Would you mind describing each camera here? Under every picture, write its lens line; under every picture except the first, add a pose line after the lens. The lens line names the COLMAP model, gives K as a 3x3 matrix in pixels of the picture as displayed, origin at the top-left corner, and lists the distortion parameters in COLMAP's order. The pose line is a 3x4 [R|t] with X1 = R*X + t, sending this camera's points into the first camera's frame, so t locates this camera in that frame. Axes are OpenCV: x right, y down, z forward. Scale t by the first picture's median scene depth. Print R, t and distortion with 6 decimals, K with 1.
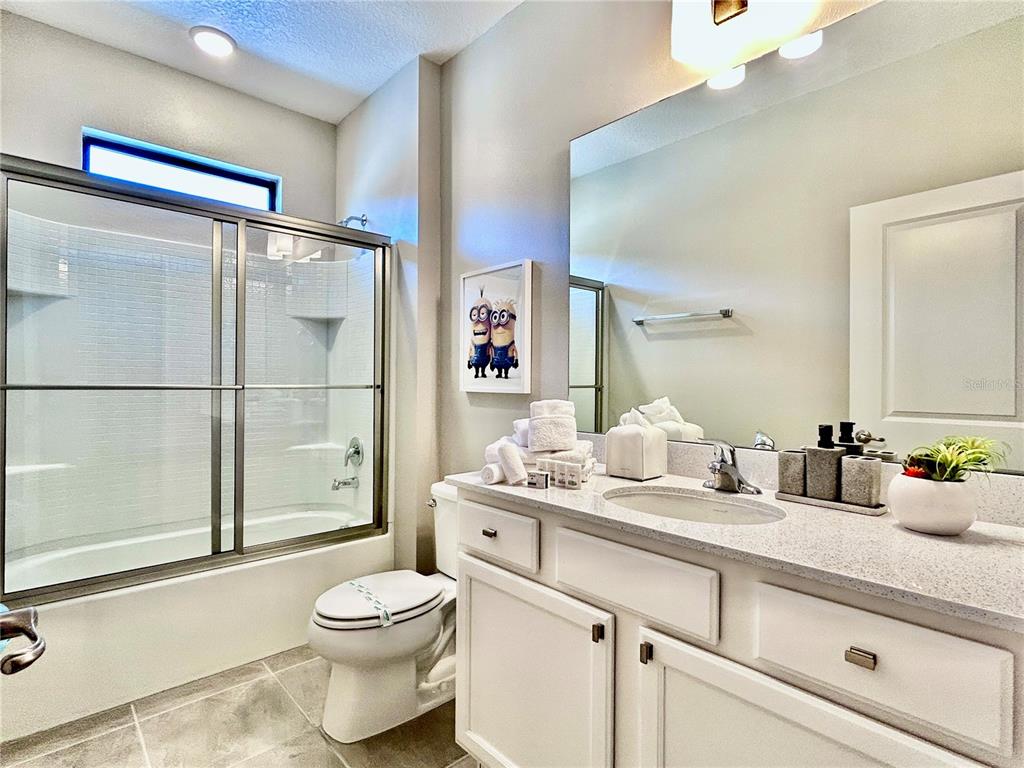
lens RADIAL K [[524.5, 0, 510.4], [0, 524.5, 382.9], [0, 0, 1]] dist [0.005404, 0.000726]
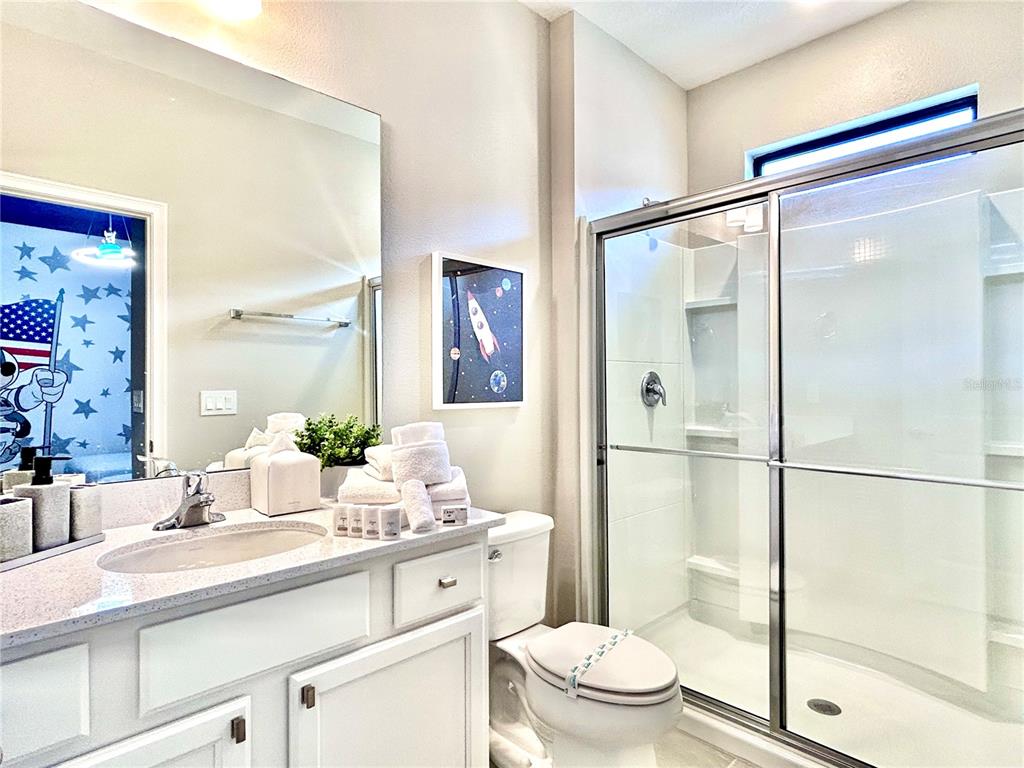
lens RADIAL K [[564.2, 0, 511.9], [0, 564.2, 386.4], [0, 0, 1]] dist [-0.006310, -0.001237]
pose [[-0.031381, -0.005199, 0.999494, -0.753136], [-0.000725, 0.999986, 0.005179, -0.050582], [-0.999507, -0.000562, -0.031384, 0.659500]]
